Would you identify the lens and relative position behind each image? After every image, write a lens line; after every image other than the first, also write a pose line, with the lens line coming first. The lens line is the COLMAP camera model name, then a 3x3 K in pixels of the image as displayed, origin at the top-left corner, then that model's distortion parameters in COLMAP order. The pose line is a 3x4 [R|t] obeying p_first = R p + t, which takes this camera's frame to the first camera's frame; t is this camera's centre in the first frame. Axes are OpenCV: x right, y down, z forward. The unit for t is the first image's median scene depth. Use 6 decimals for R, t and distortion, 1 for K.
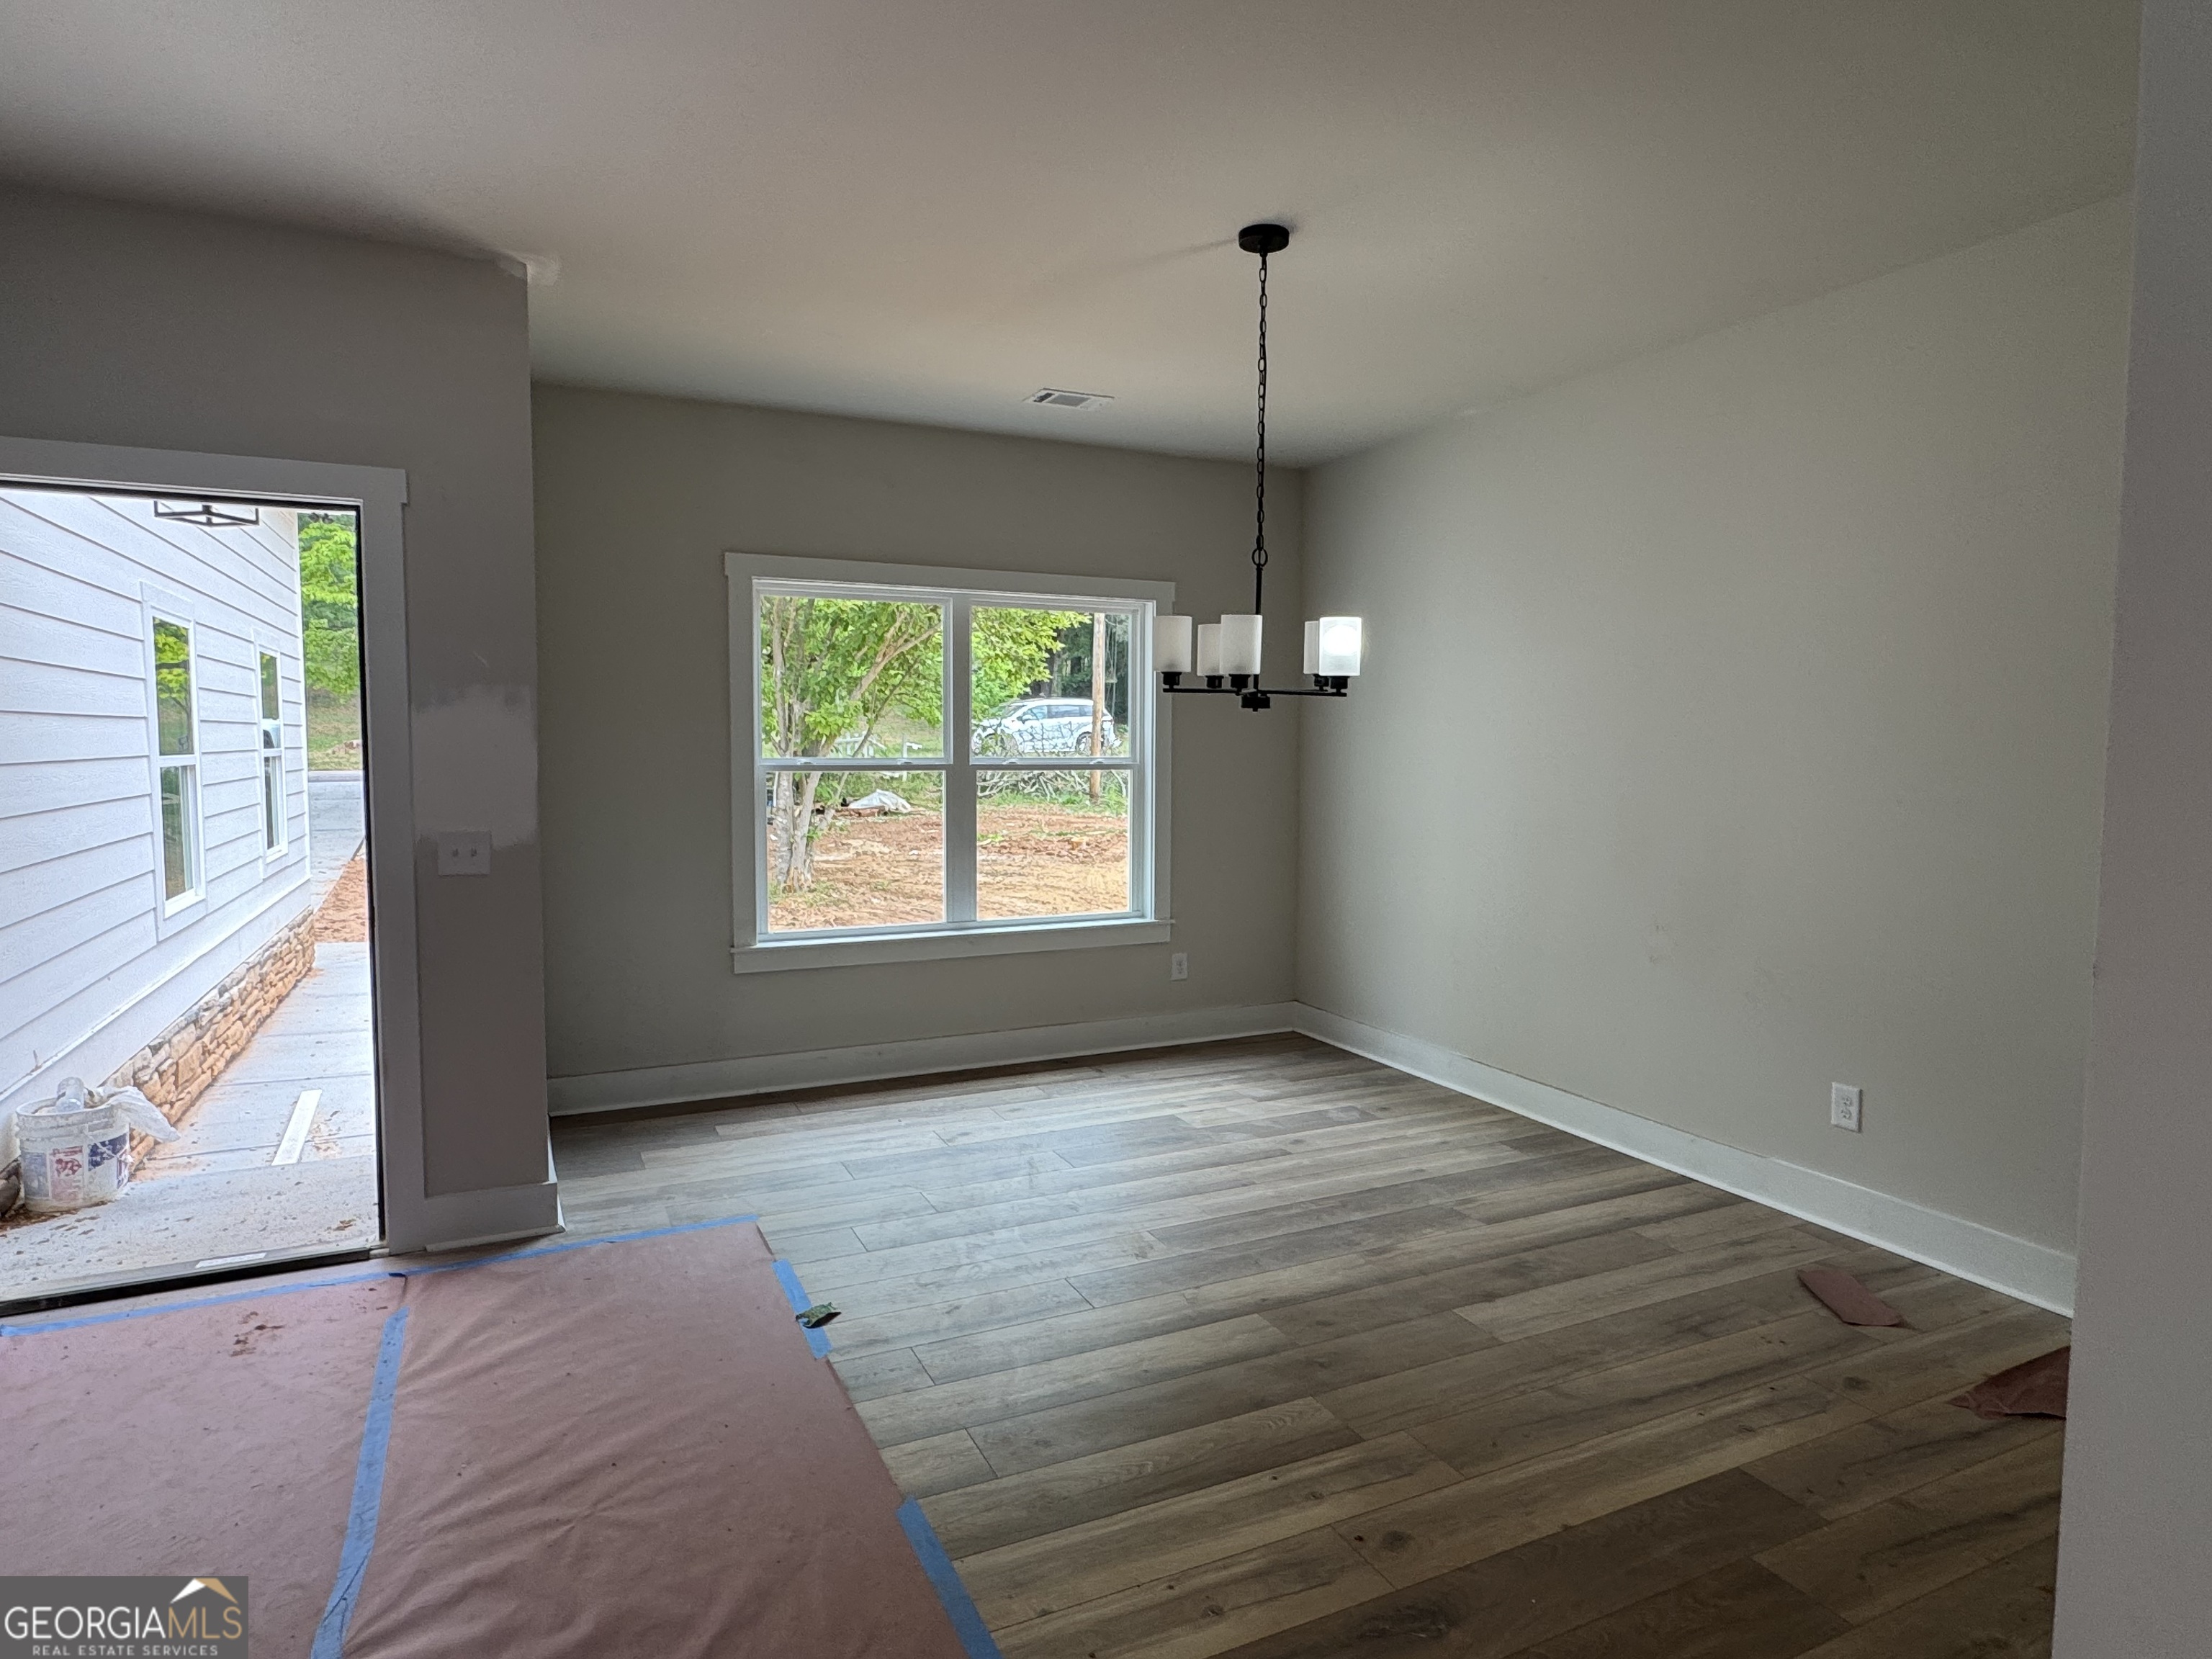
lens RADIAL K [[1246.4, 0, 1102.8], [0, 1246.4, 846.7], [0, 0, 1]] dist [0.003569, 0.000468]
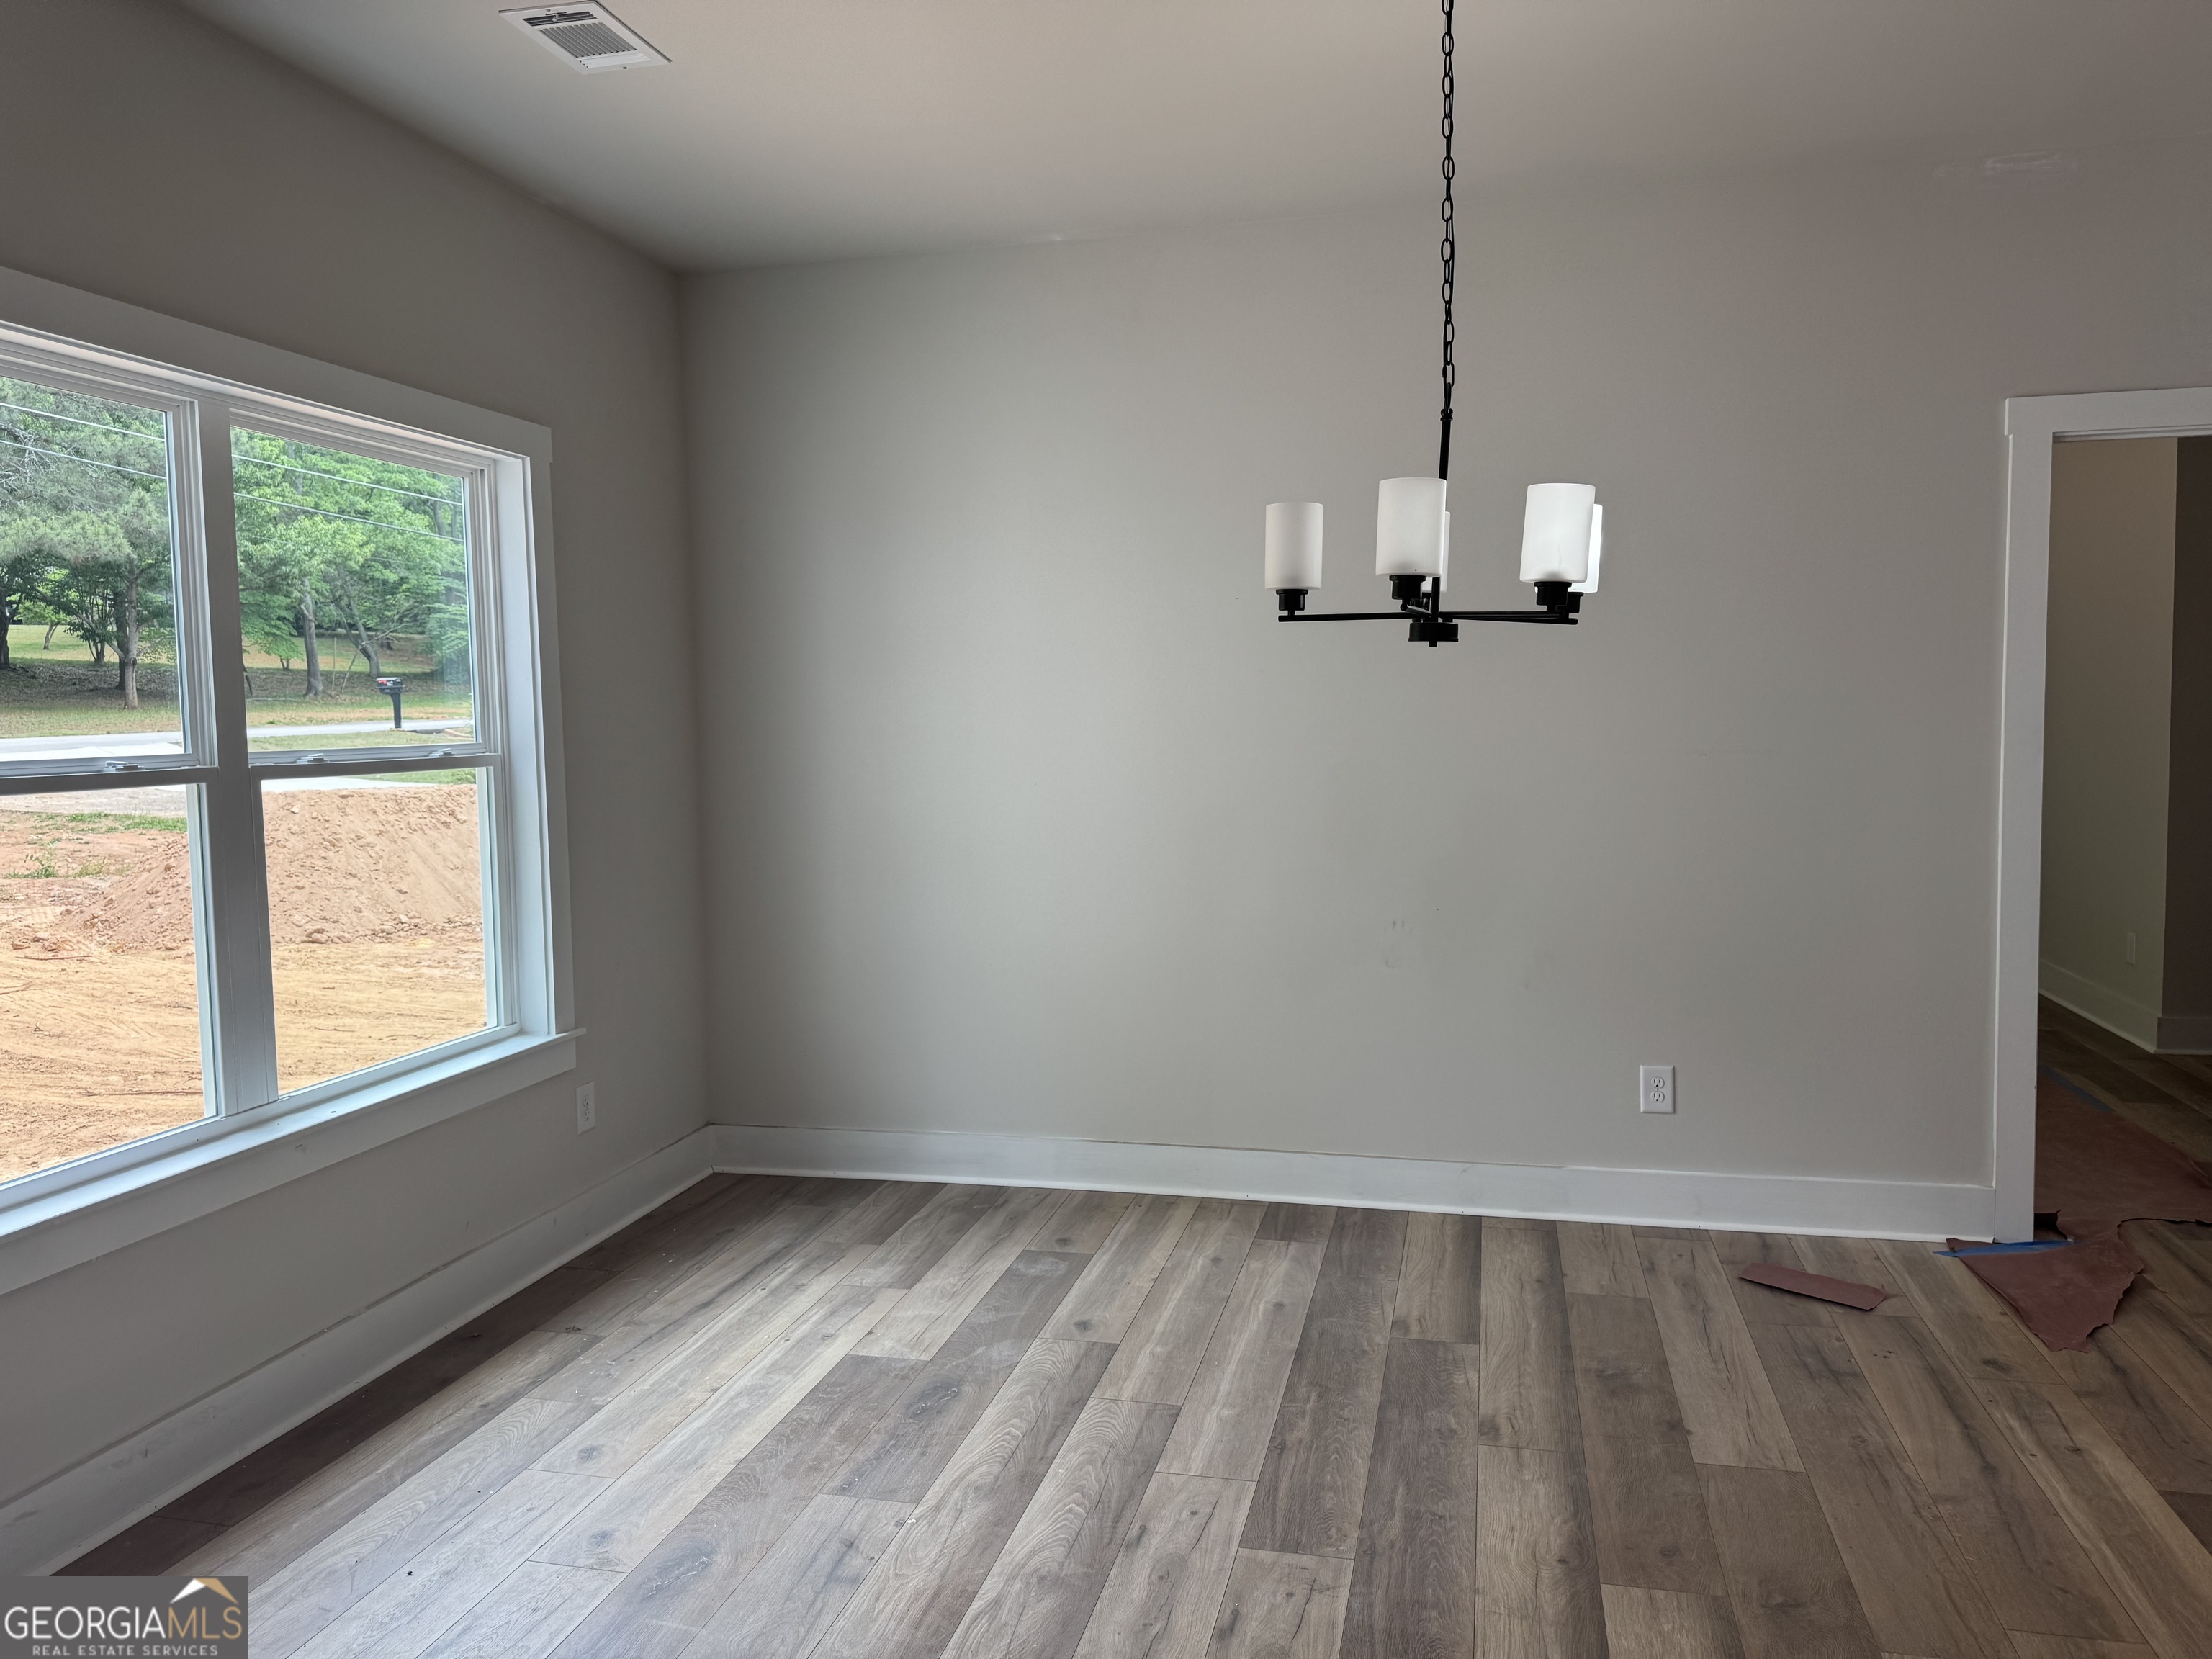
lens RADIAL K [[1552.1, 0, 1113.5], [0, 1552.1, 839.8], [0, 0, 1]] dist [0.154841, -0.259862]
pose [[0.628377, -0.077799, 0.774009, -0.449662], [0.086128, 0.995827, 0.030172, -0.036431], [-0.773126, 0.047705, 0.632456, 0.471317]]
